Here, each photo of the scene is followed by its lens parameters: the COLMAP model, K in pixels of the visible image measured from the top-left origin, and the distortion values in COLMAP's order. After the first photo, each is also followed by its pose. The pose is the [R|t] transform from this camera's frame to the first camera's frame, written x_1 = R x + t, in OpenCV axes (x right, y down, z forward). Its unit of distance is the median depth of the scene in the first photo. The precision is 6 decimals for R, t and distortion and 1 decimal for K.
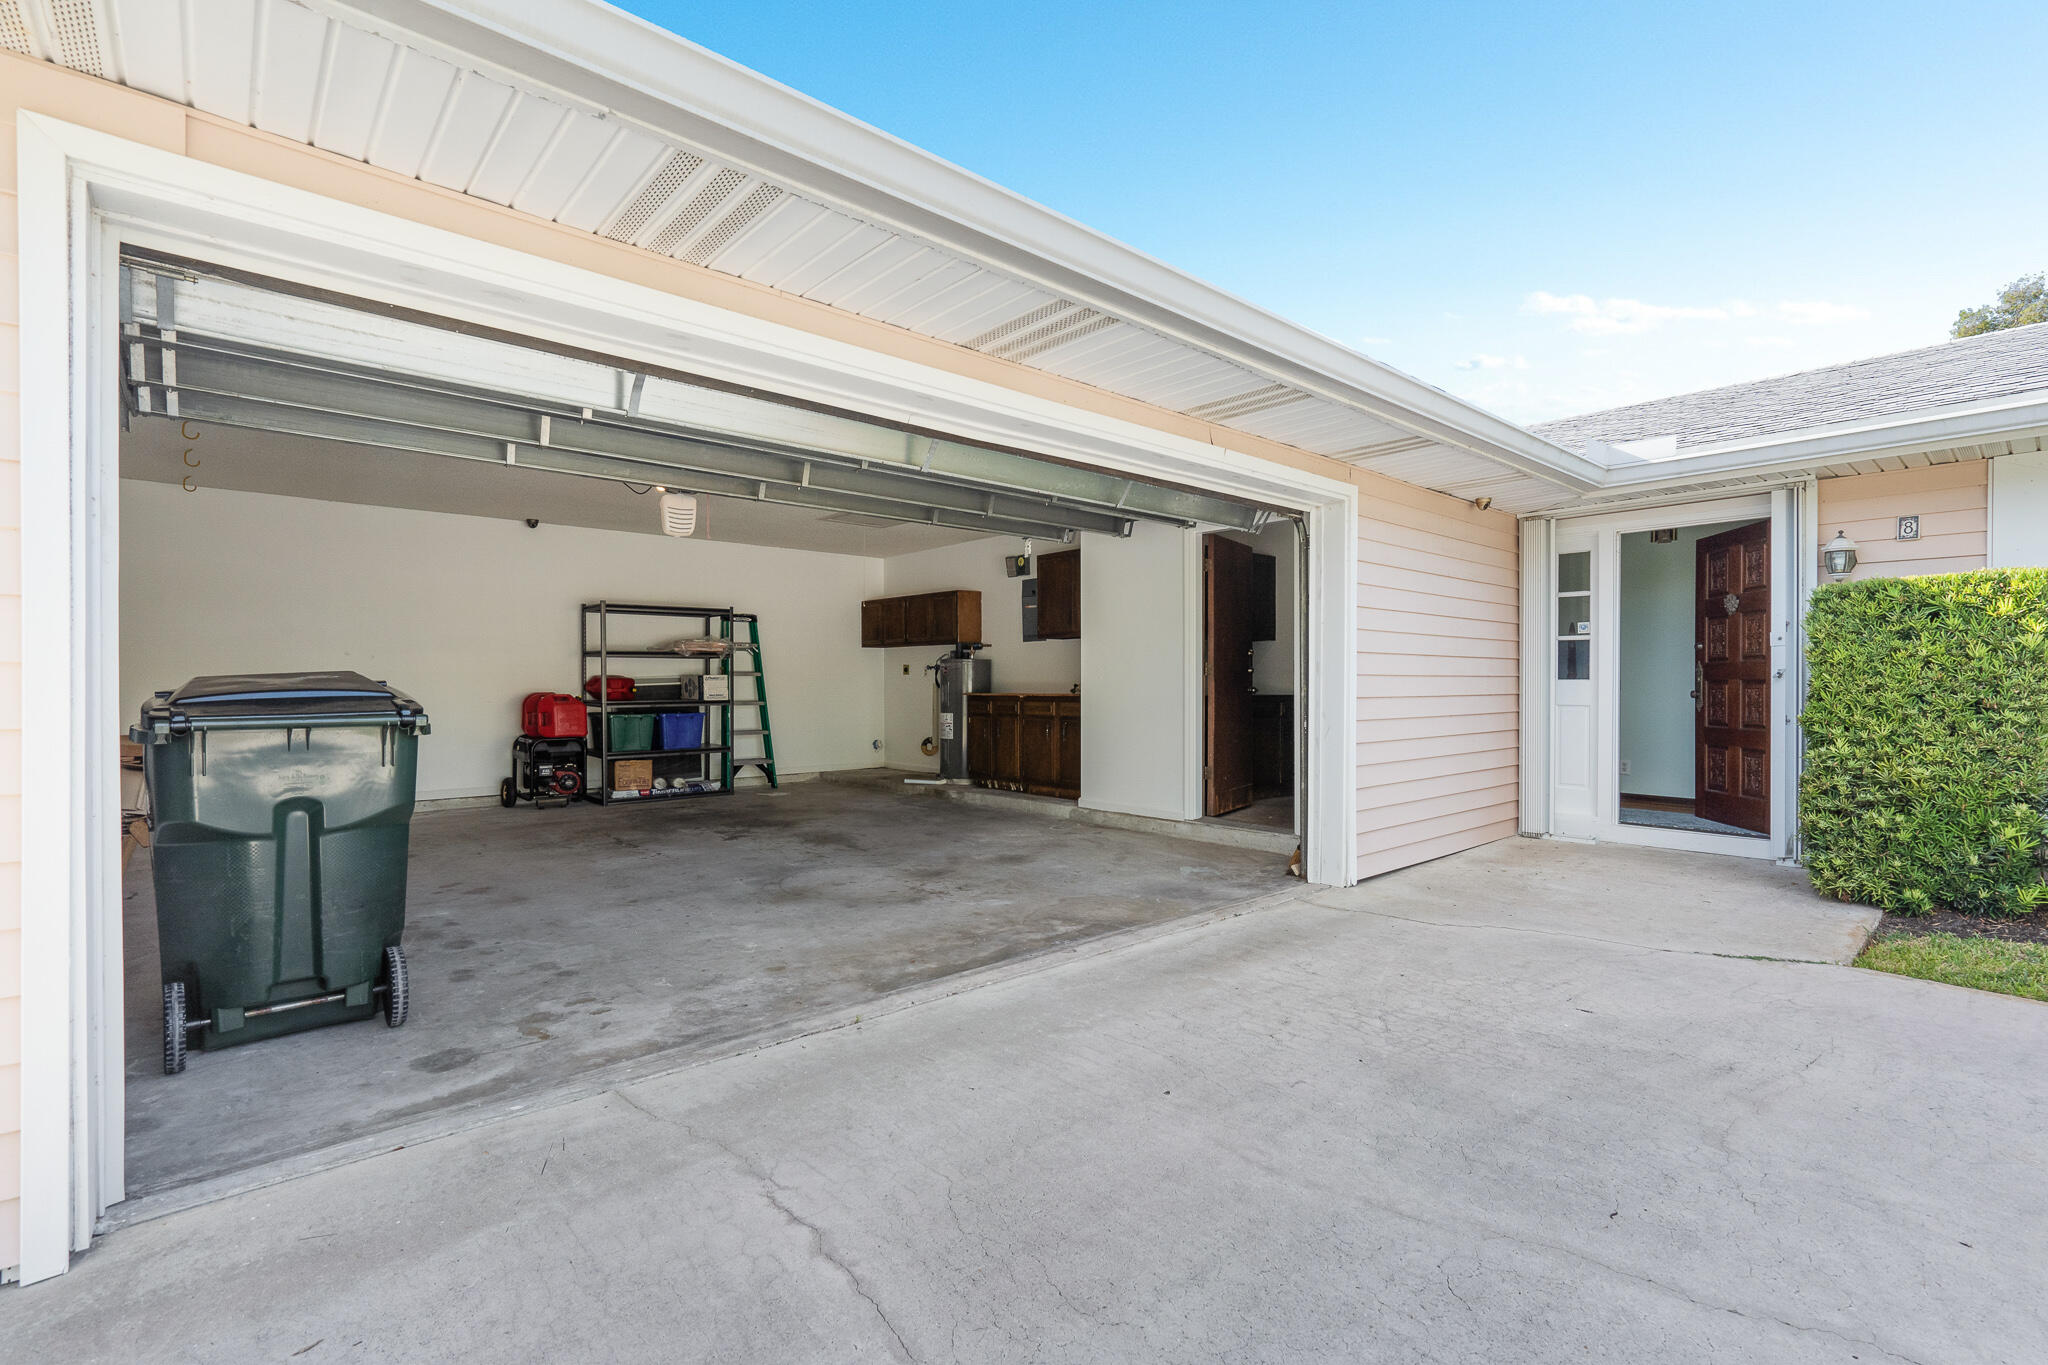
lens RADIAL K [[936.1, 0, 1016.9], [0, 936.1, 693.5], [0, 0, 1]] dist [-0.000173, 0.003220]
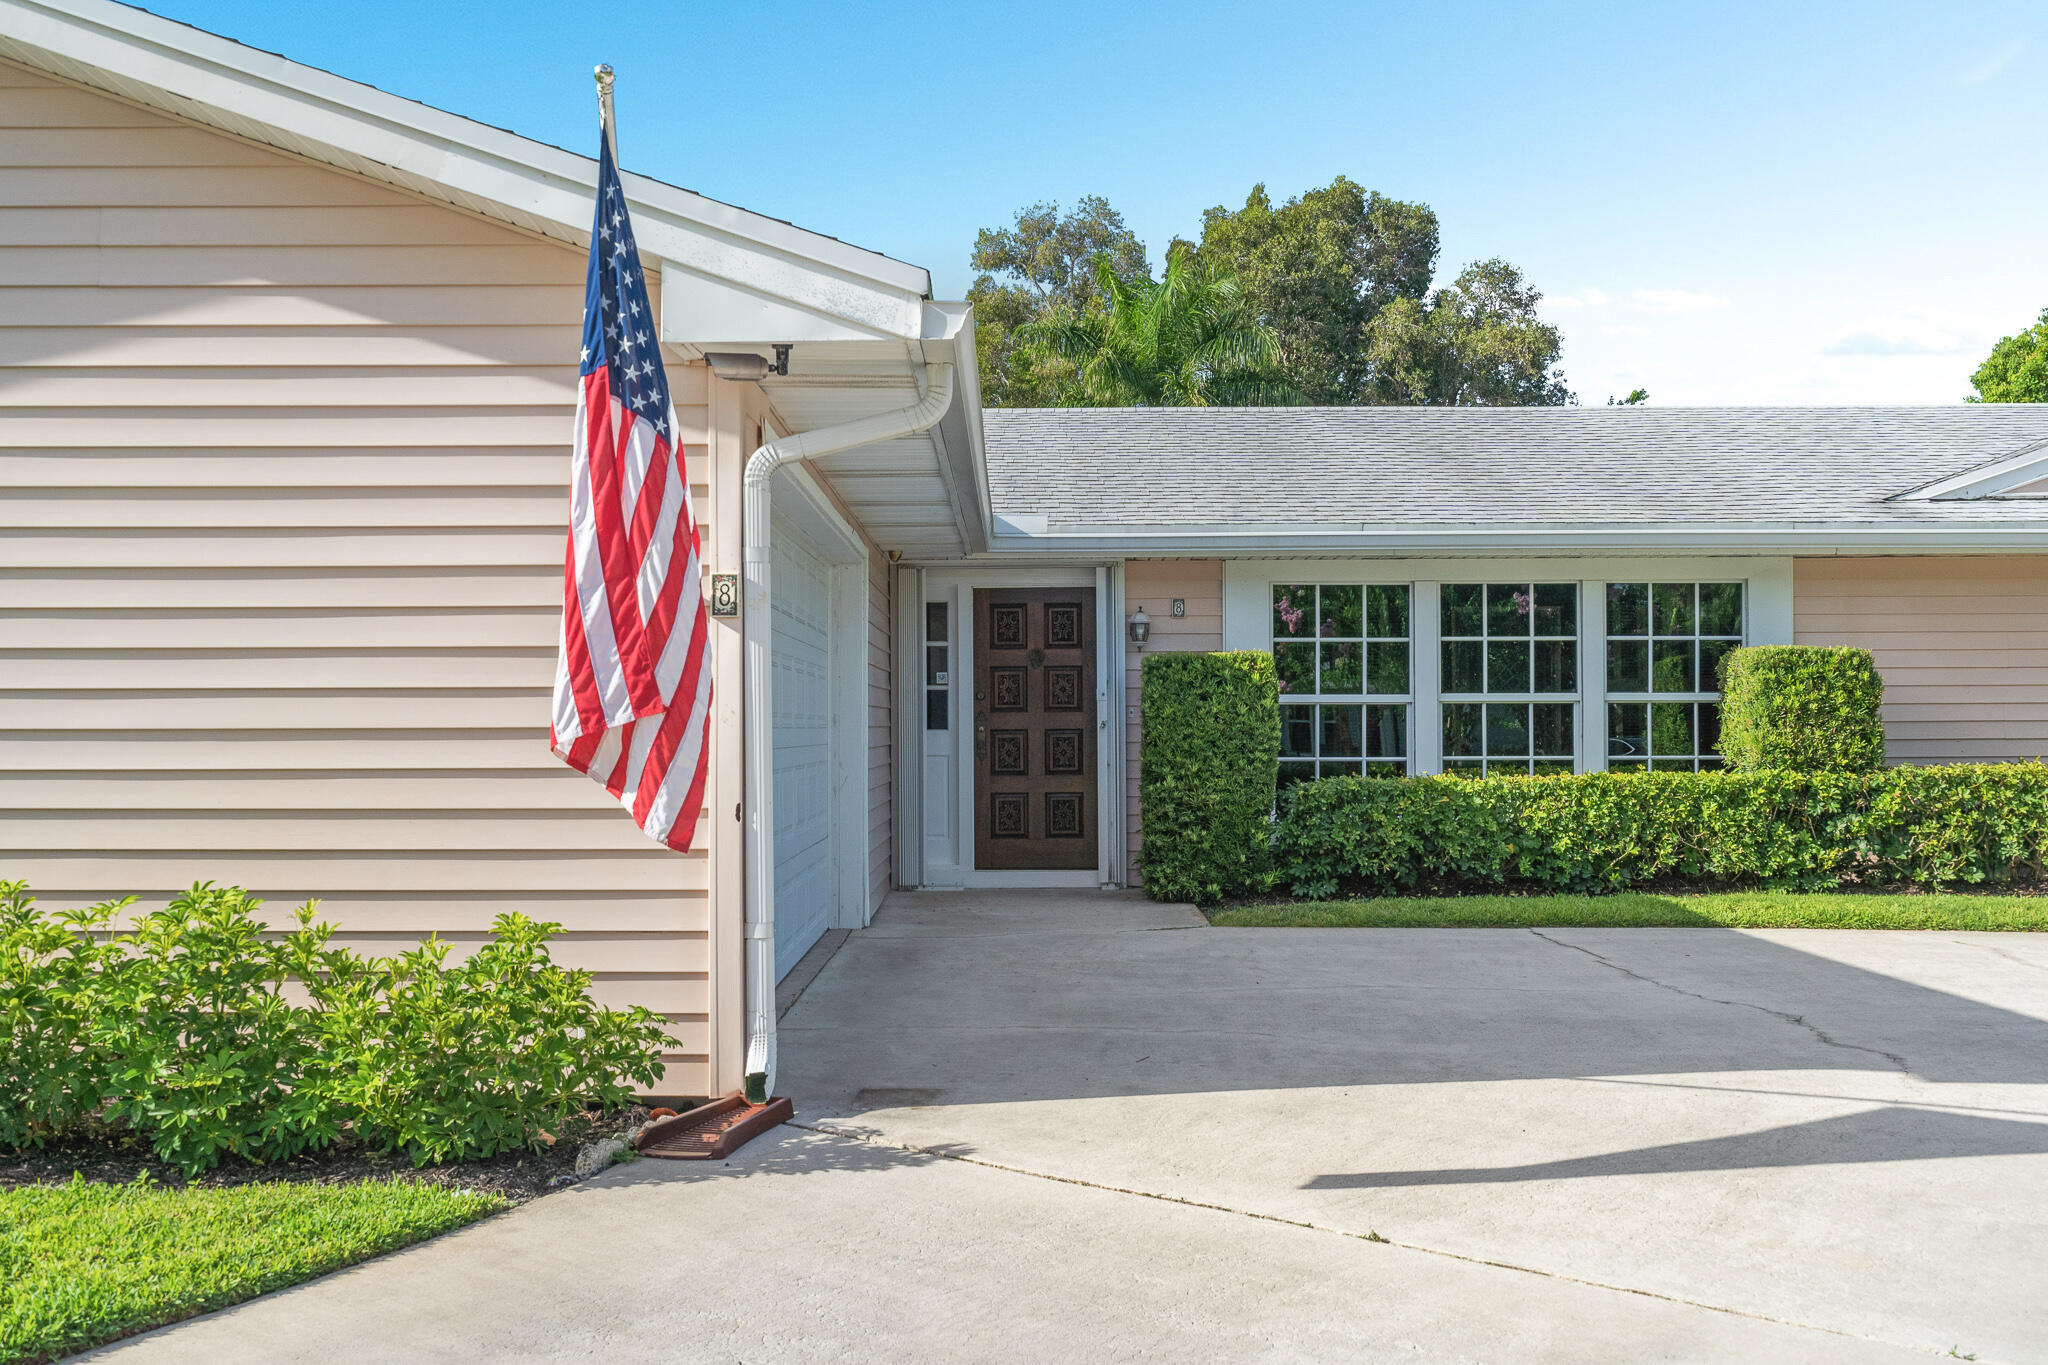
lens RADIAL K [[2113.3, 0, 1018.9], [0, 2113.3, 676.6], [0, 0, 1]] dist [0.018329, 0.000000]
pose [[0.665965, 0.021302, 0.745679, -1.437339], [0.008745, 0.999301, -0.036357, 0.016032], [-0.745932, 0.030734, 0.665313, -0.791381]]
